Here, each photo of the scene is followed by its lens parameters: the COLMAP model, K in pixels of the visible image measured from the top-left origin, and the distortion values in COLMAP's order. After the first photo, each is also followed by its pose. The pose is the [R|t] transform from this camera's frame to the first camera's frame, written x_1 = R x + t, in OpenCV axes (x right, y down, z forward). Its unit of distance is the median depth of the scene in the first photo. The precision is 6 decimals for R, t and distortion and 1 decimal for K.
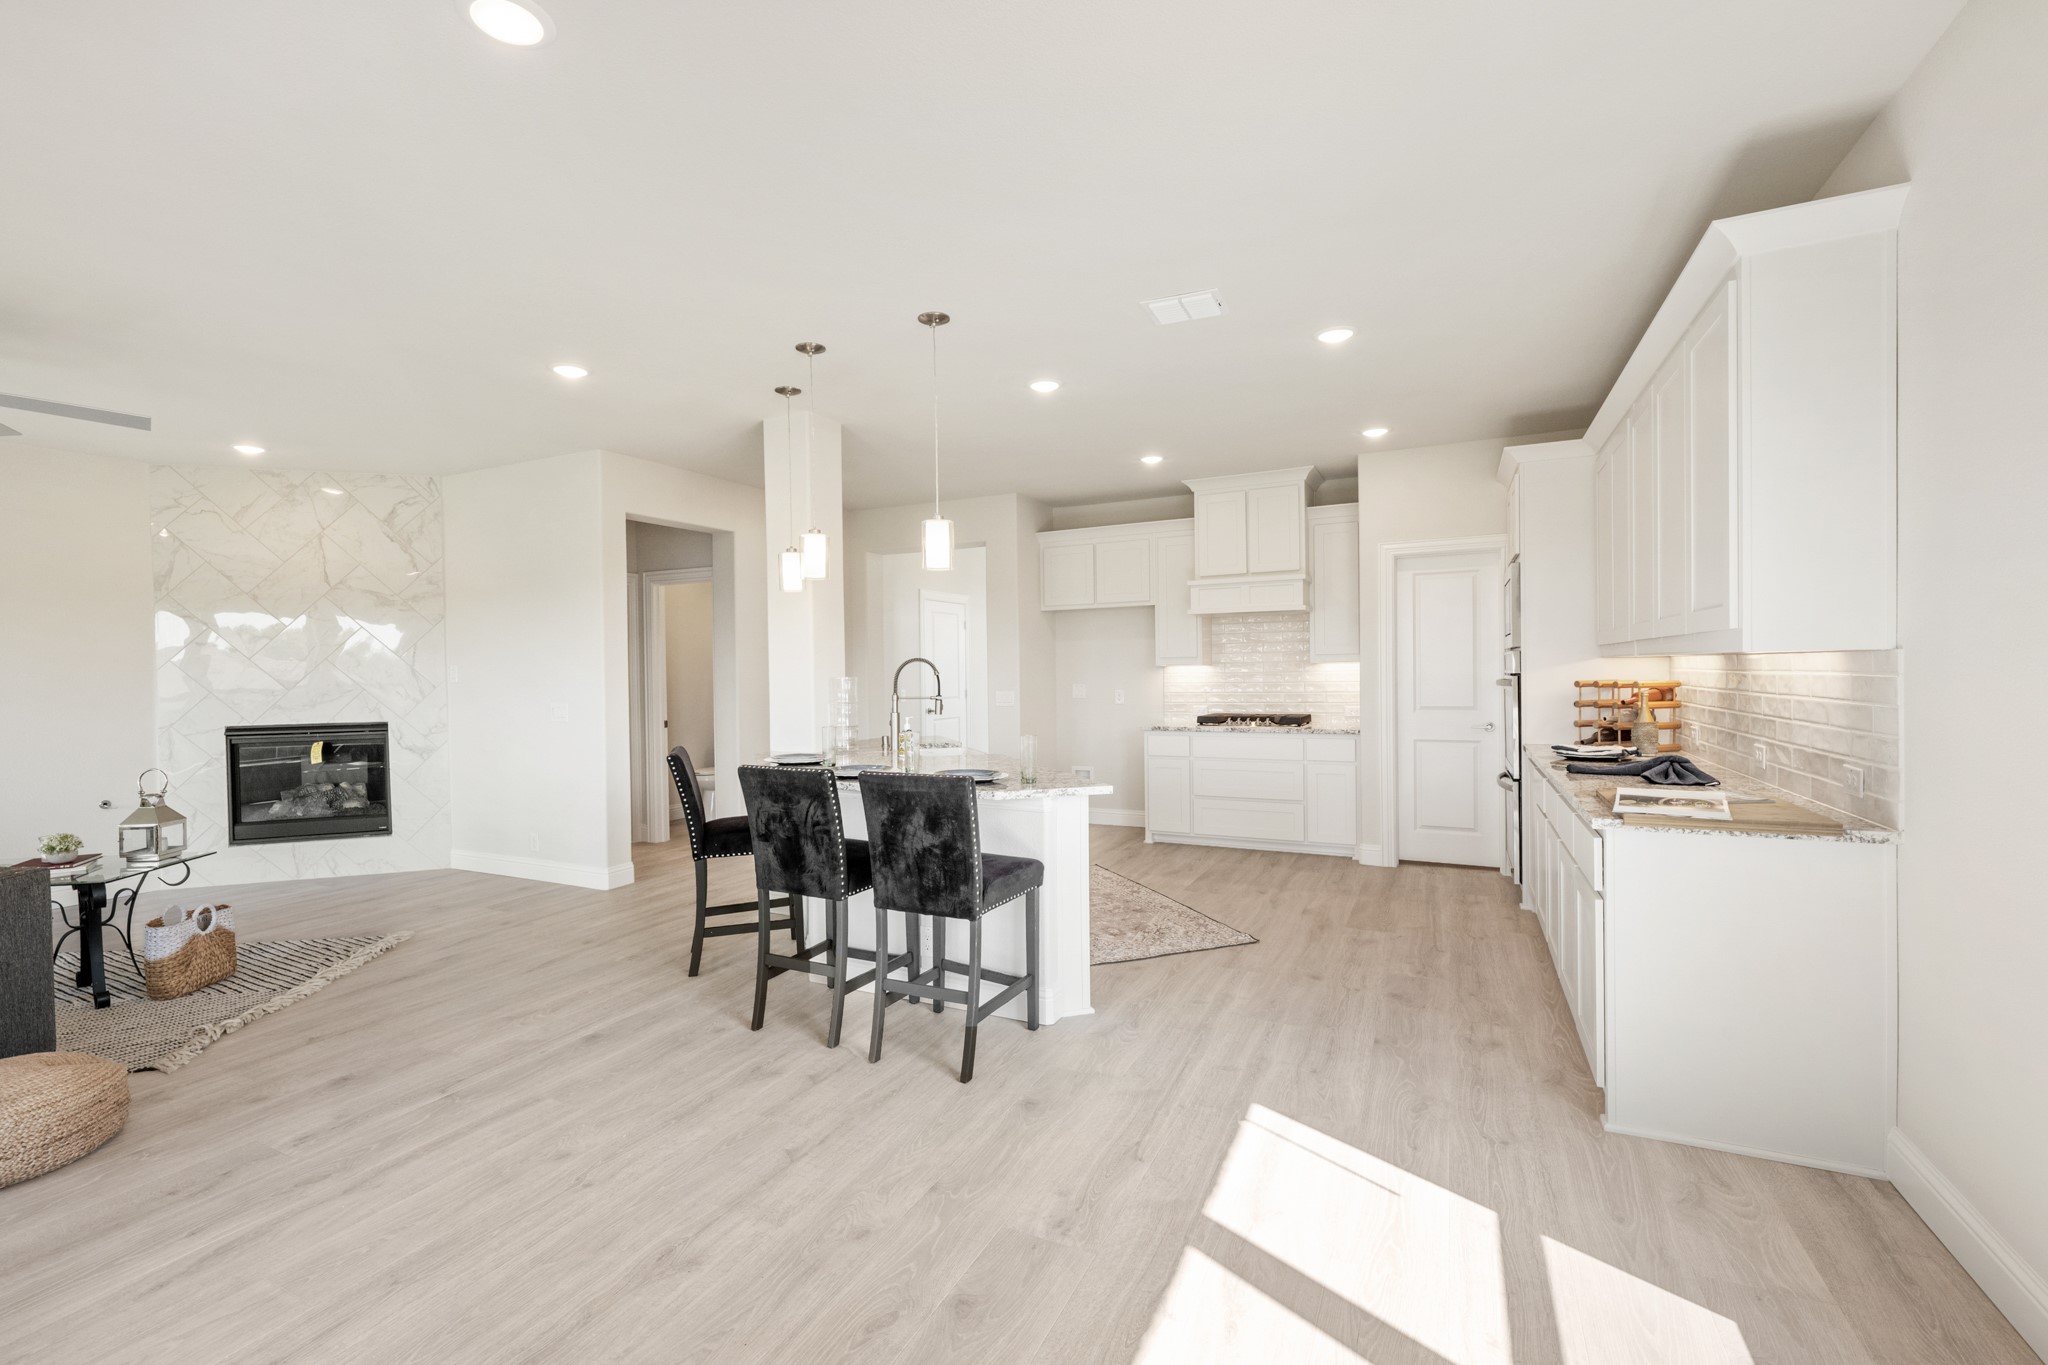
lens RADIAL K [[875.0, 0, 1015.2], [0, 875.0, 677.9], [0, 0, 1]] dist [-0.002804, 0.000528]
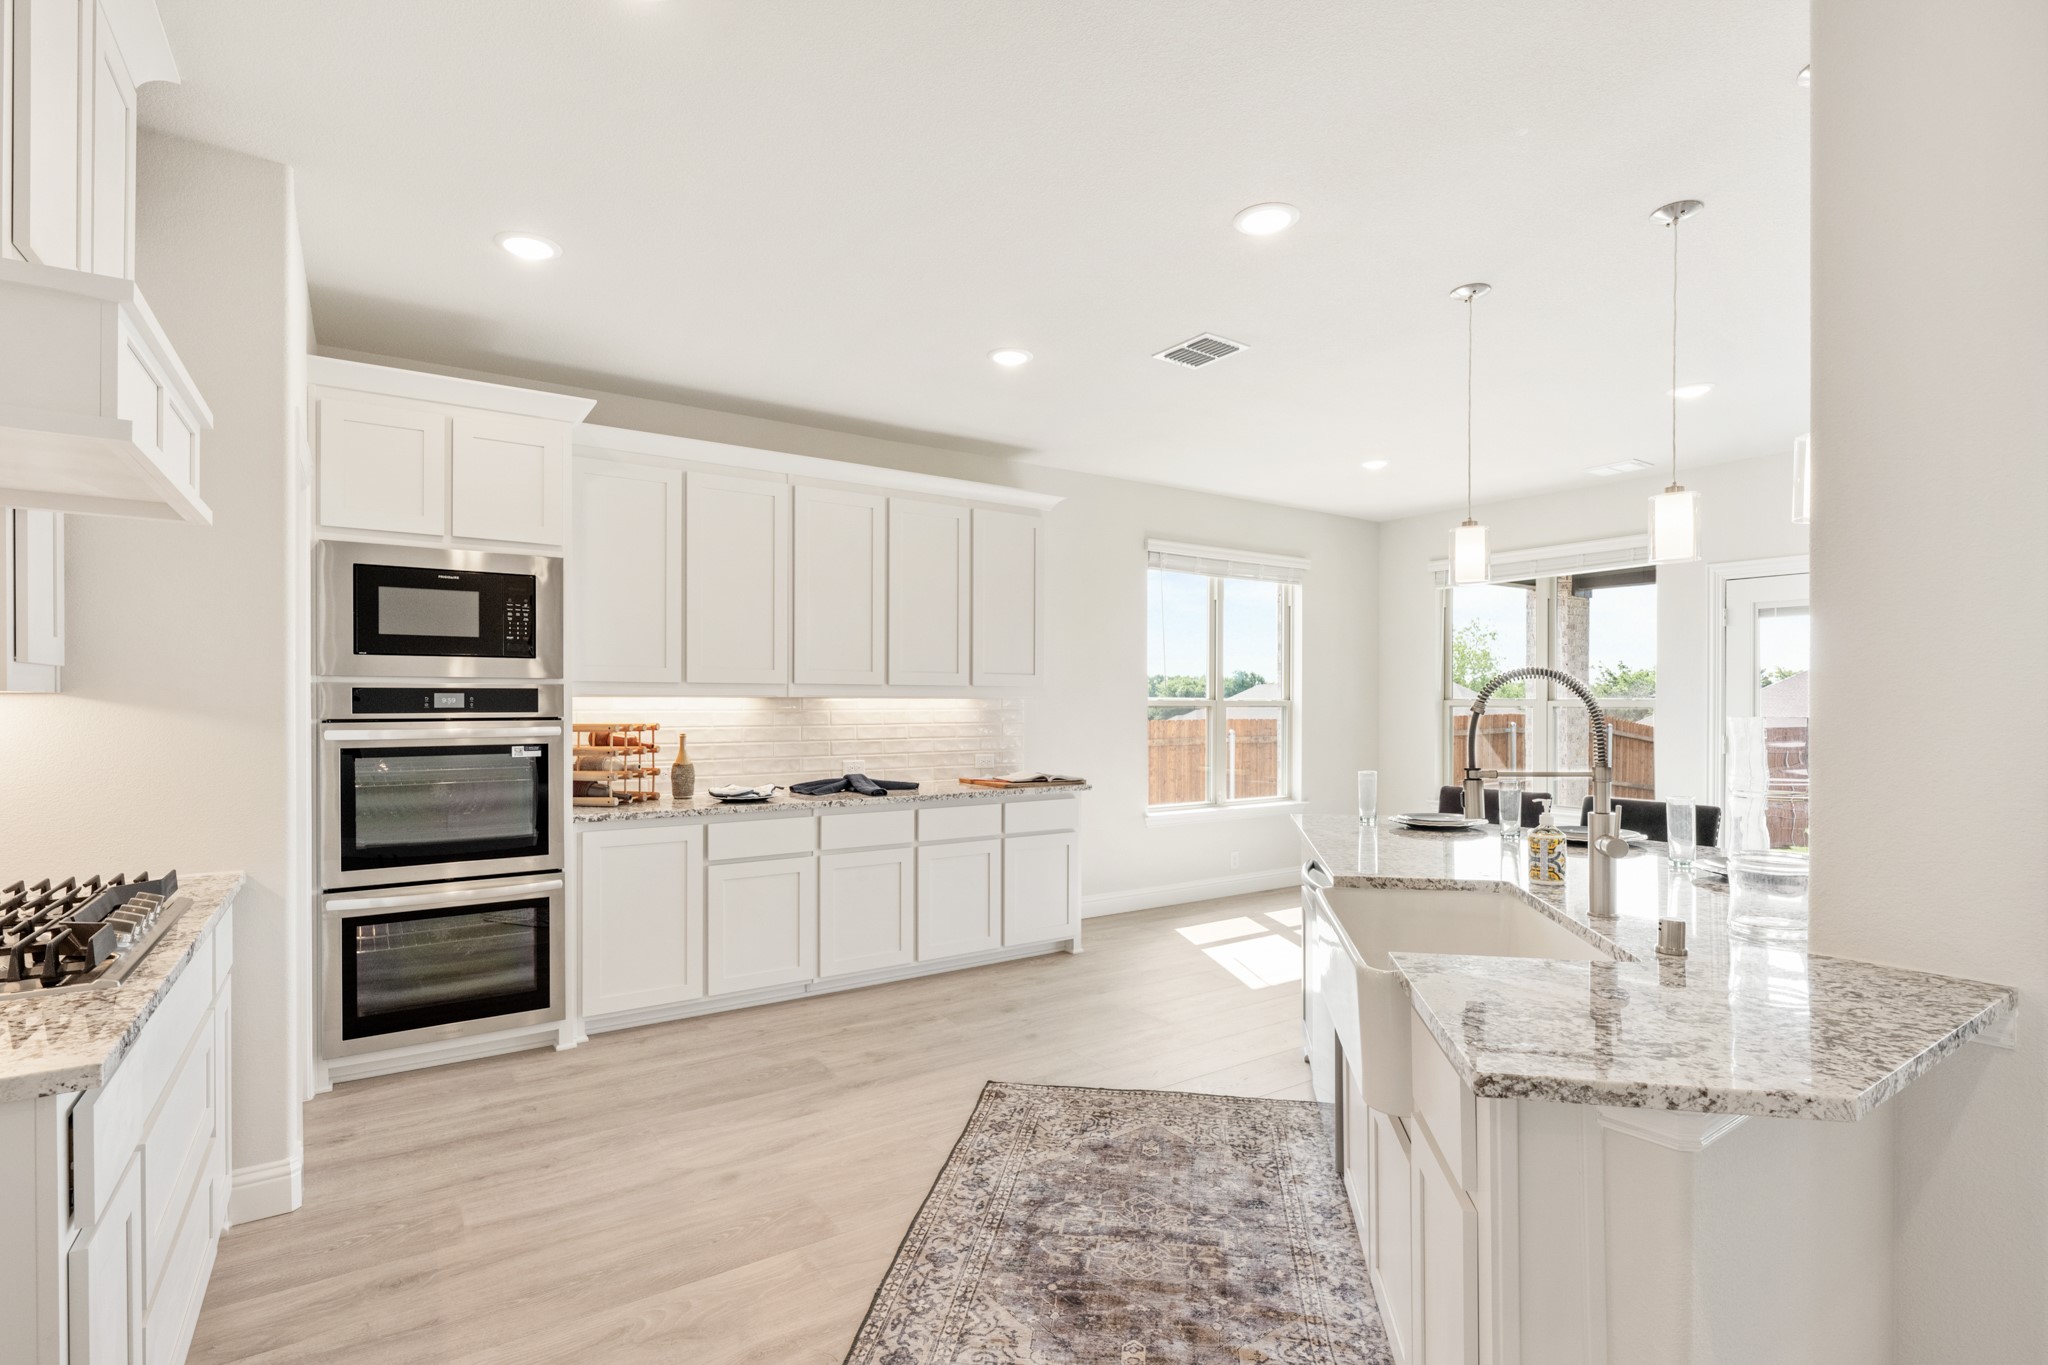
lens RADIAL K [[976.3, 0, 1028.5], [0, 976.3, 699.3], [0, 0, 1]] dist [-0.003332, 0.000004]
pose [[-0.869302, 0.013802, 0.494088, -0.111890], [0.015839, 0.999875, -0.000063, -0.009758], [-0.494027, 0.007771, -0.869412, 1.249573]]
